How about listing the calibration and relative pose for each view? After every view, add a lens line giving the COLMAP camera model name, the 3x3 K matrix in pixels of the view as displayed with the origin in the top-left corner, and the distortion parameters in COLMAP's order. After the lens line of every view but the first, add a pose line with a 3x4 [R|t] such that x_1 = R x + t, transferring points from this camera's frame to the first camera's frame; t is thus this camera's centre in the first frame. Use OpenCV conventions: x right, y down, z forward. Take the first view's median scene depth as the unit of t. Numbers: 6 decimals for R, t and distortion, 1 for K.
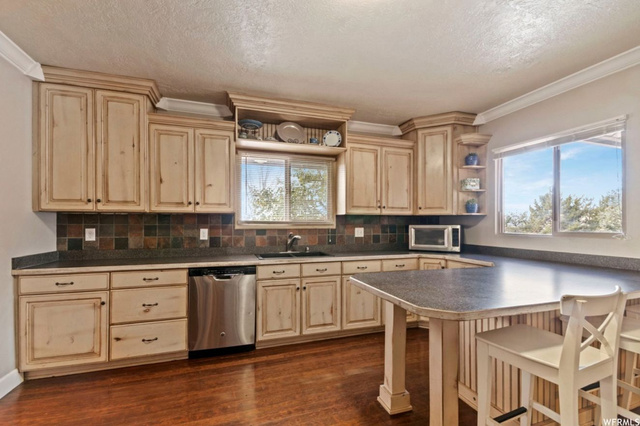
lens RADIAL K [[286.3, 0, 320.5], [0, 286.3, 218.6], [0, 0, 1]] dist [0.004284, 0.000315]
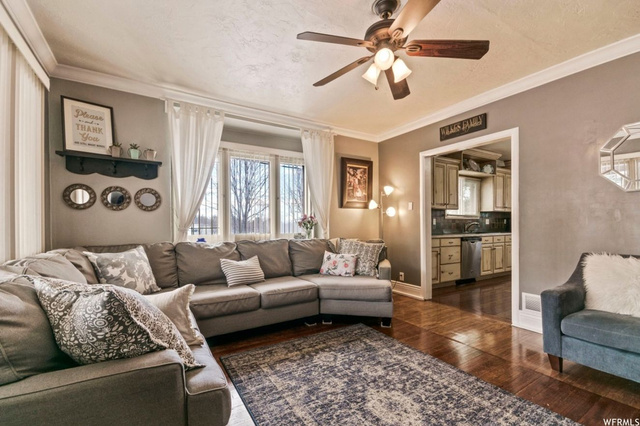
lens RADIAL K [[286.3, 0, 319.3], [0, 286.3, 219.1], [0, 0, 1]] dist [0.004284, 0.000315]
pose [[0.973442, 0.000426, 0.228935, -1.677175], [-0.001015, 0.999996, 0.002455, 0.040165], [-0.228934, -0.002623, 0.973439, -0.624668]]
